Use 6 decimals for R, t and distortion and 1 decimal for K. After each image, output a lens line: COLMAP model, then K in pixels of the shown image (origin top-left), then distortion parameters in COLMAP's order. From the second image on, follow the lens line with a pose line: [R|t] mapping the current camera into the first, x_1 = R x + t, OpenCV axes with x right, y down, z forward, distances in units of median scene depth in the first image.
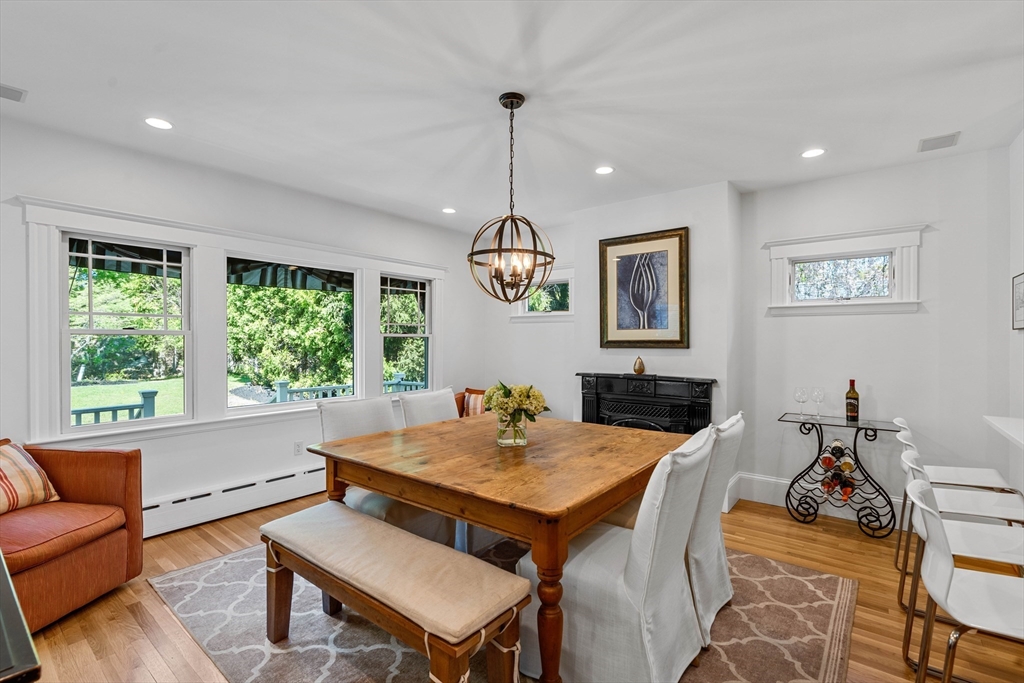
lens RADIAL K [[465.2, 0, 509.7], [0, 465.2, 342.3], [0, 0, 1]] dist [-0.018230, 0.001647]
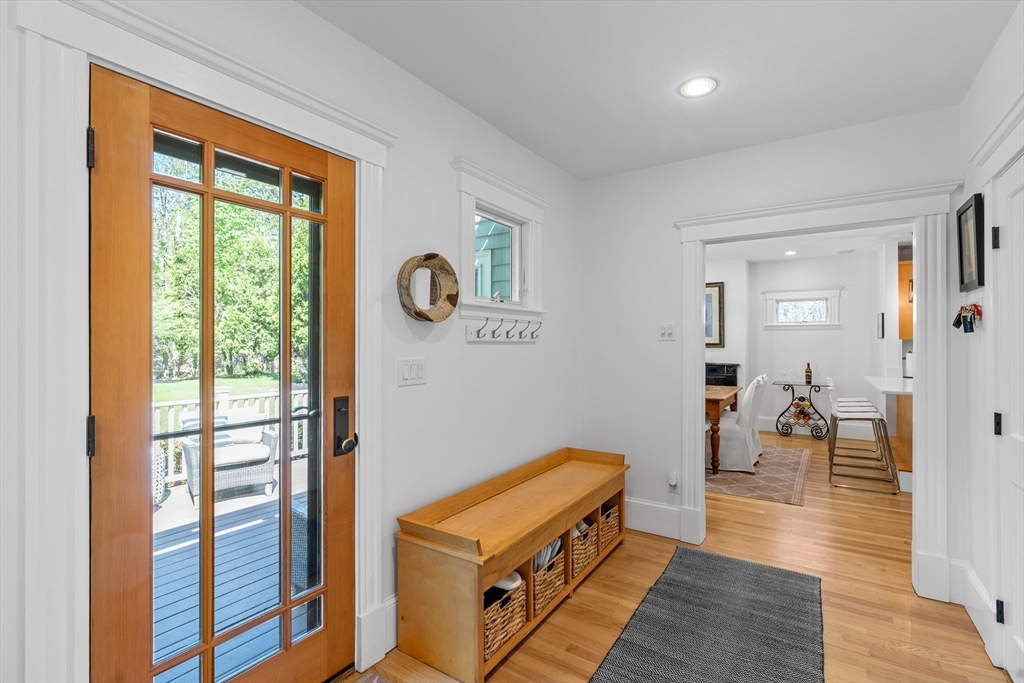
lens RADIAL K [[465.2, 0, 512.3], [0, 465.2, 342.3], [0, 0, 1]] dist [-0.018230, 0.001647]
pose [[0.996822, -0.000634, 0.079664, -0.666231], [0.000997, 0.999989, -0.004525, 0.000056], [-0.079661, 0.004590, 0.996811, -0.856212]]
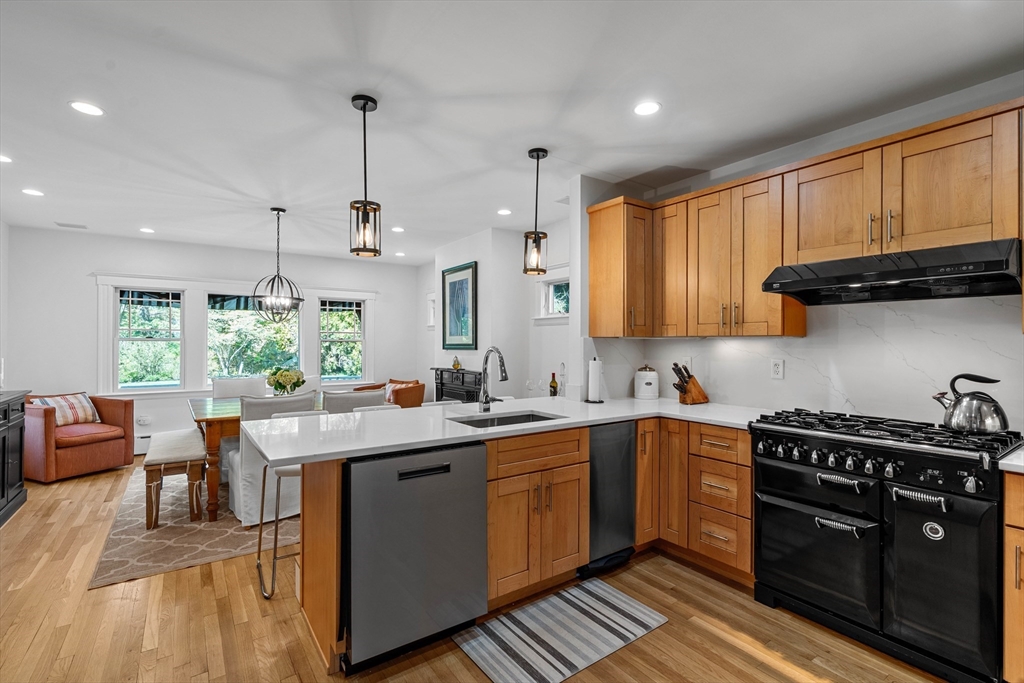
lens RADIAL K [[465.2, 0, 501.3], [0, 465.2, 341.1], [0, 0, 1]] dist [-0.018230, 0.001647]
pose [[0.958800, -0.001115, -0.284081, 0.931774], [-0.001459, 0.999960, -0.008850, -0.000487], [0.284080, 0.008900, 0.958759, -0.324484]]
